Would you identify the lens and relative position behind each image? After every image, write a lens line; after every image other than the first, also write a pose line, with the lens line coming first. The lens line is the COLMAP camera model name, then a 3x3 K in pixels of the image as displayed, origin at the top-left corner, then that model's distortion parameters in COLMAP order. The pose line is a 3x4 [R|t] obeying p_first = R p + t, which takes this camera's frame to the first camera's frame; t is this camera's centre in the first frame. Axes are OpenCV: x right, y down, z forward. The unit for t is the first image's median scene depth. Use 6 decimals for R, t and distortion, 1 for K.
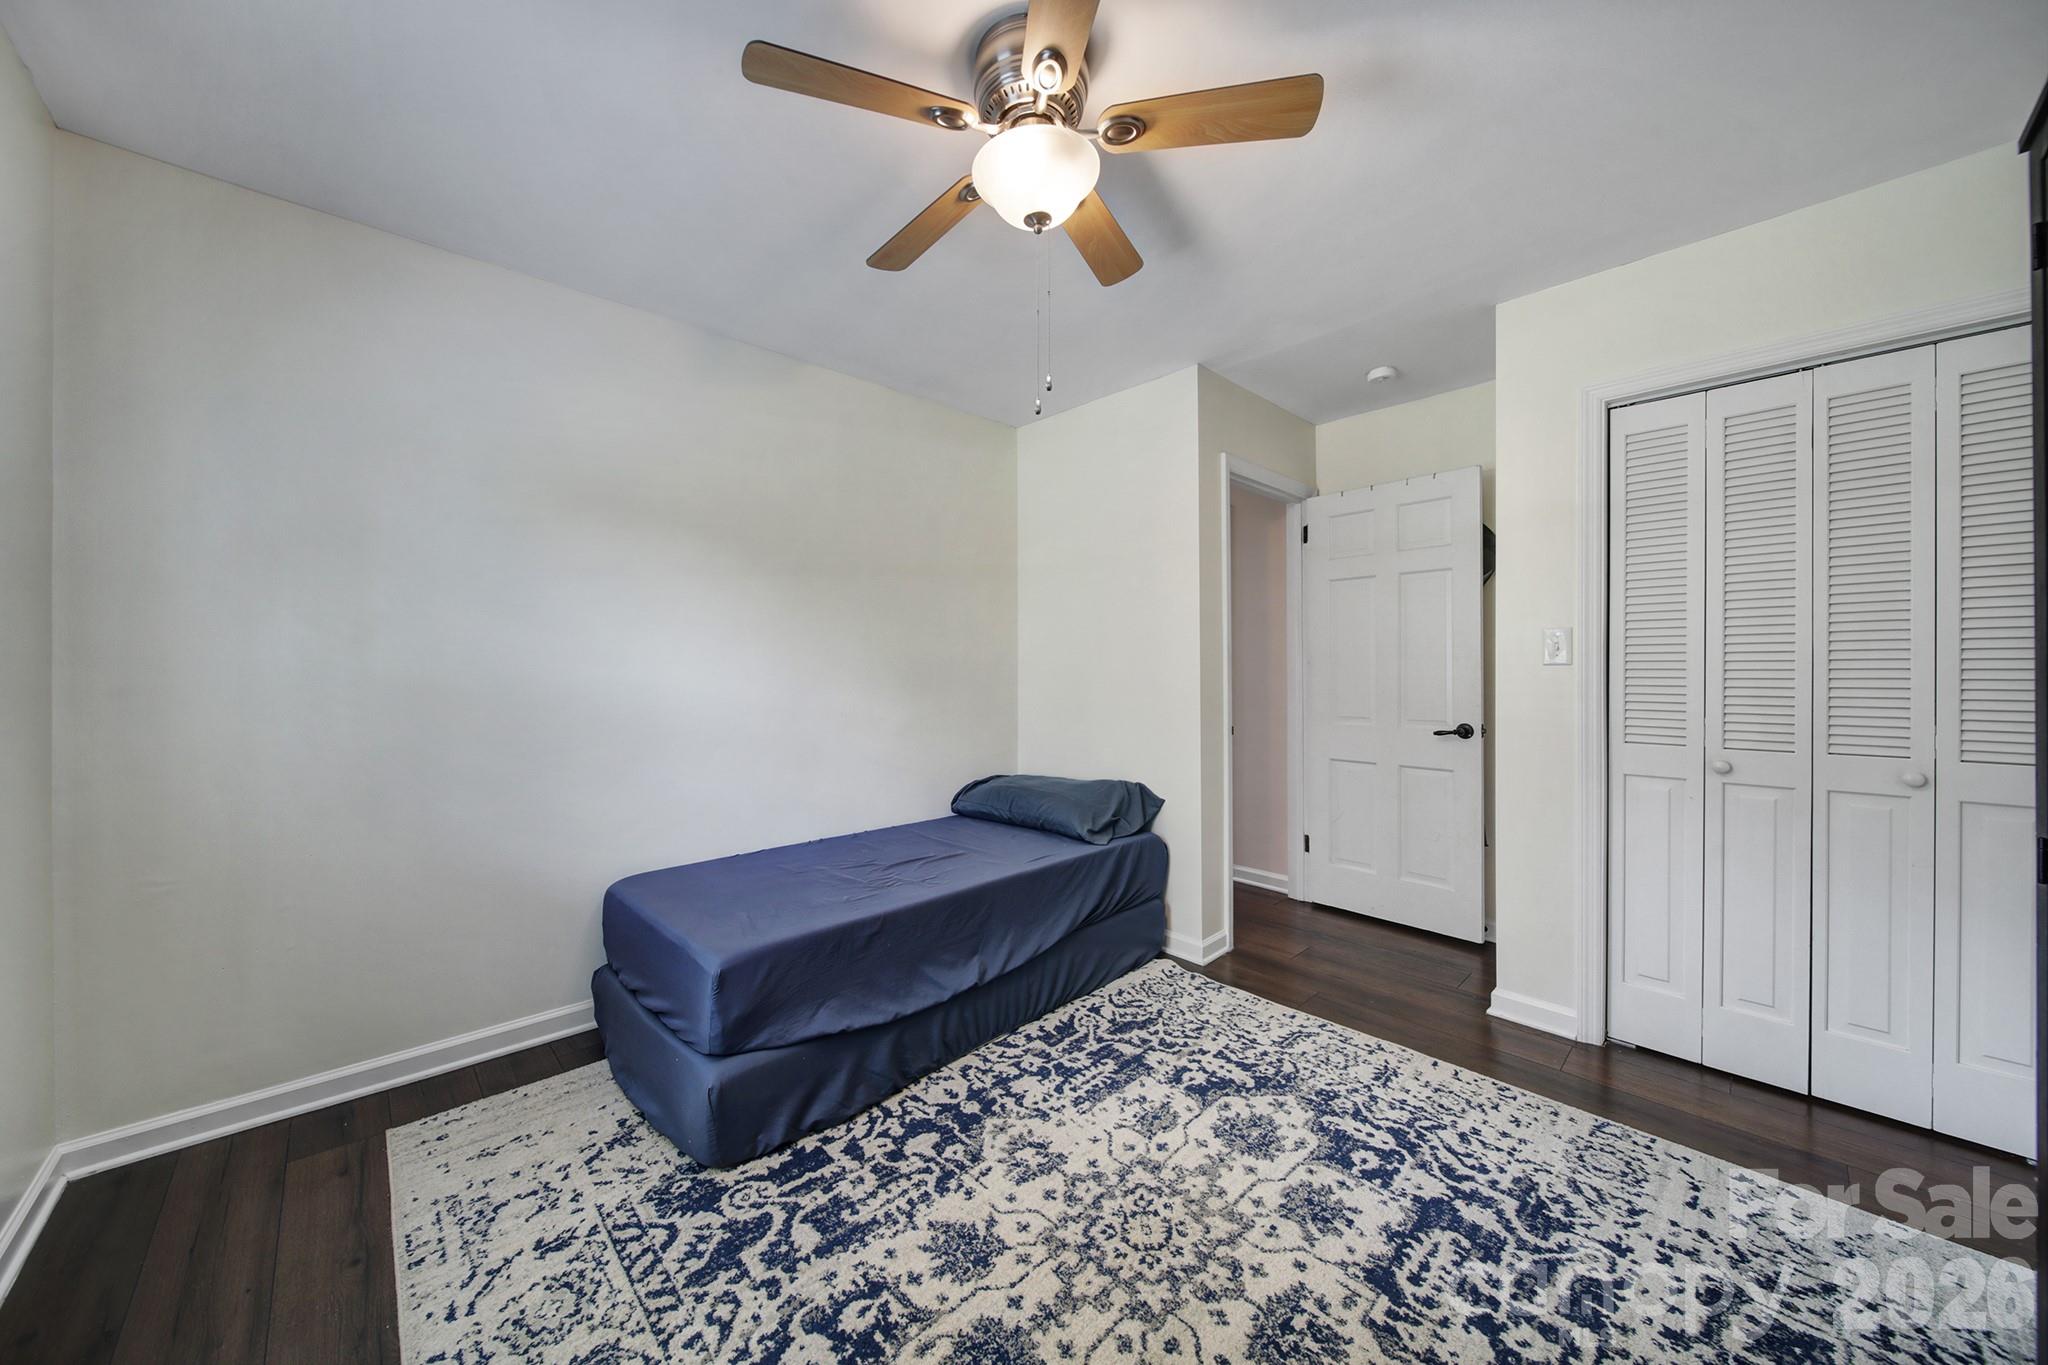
lens RADIAL K [[713.6, 0, 1022.8], [0, 713.6, 673.4], [0, 0, 1]] dist [0.001227, -0.002372]
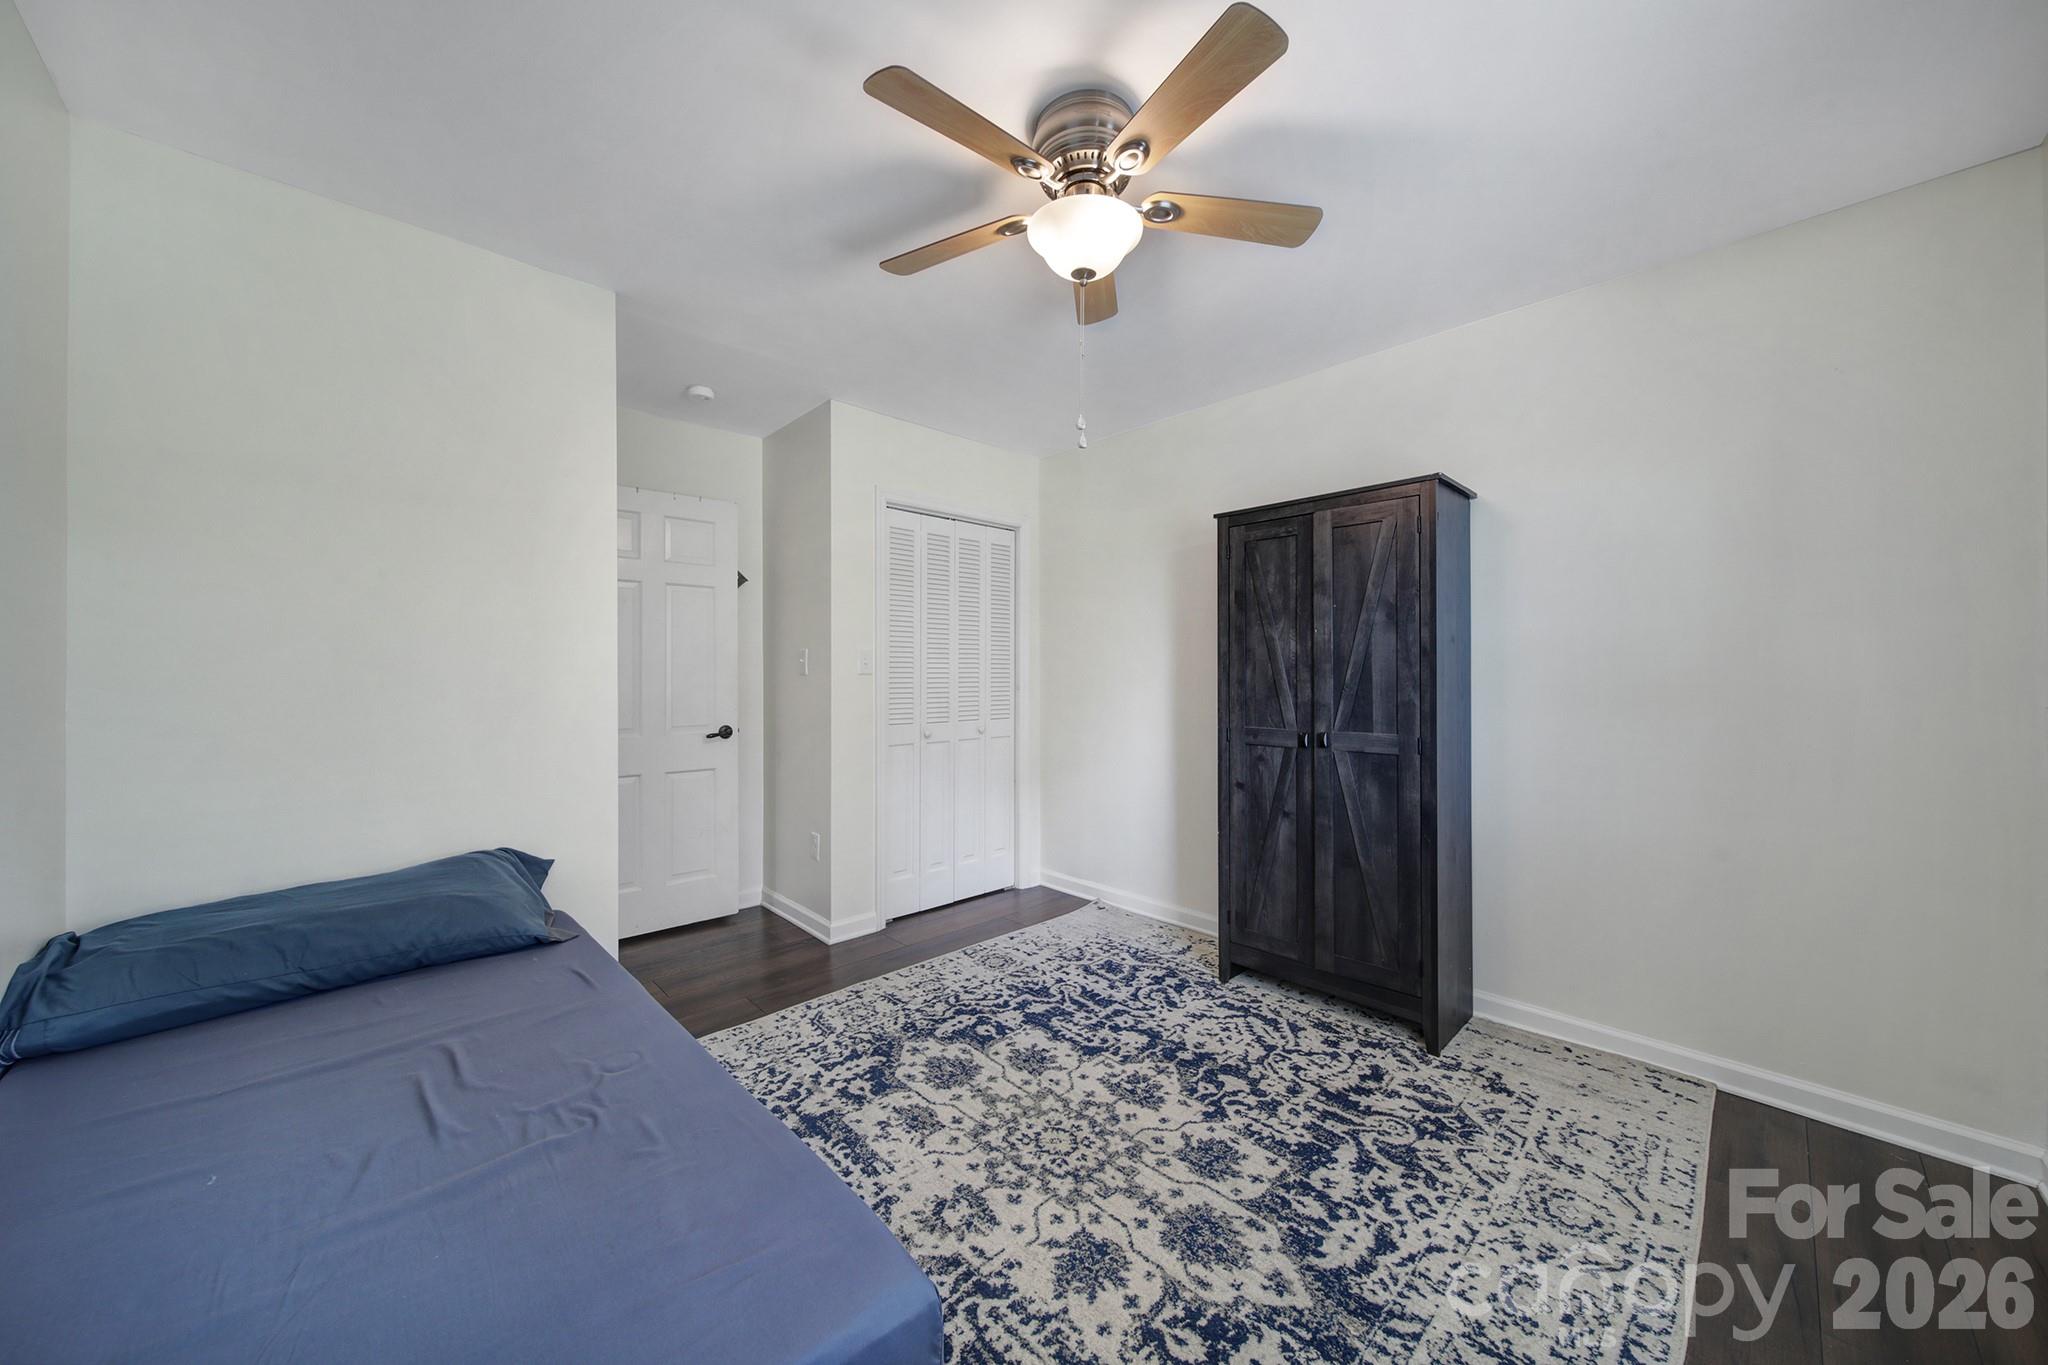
lens RADIAL K [[713.6, 0, 1022.8], [0, 713.6, 673.4], [0, 0, 1]] dist [0.001227, -0.002372]
pose [[0.001610, 0.004528, 0.999988, -0.979883], [0.007579, 0.999961, -0.004540, -0.007754], [-0.999970, 0.007586, 0.001576, 0.986627]]
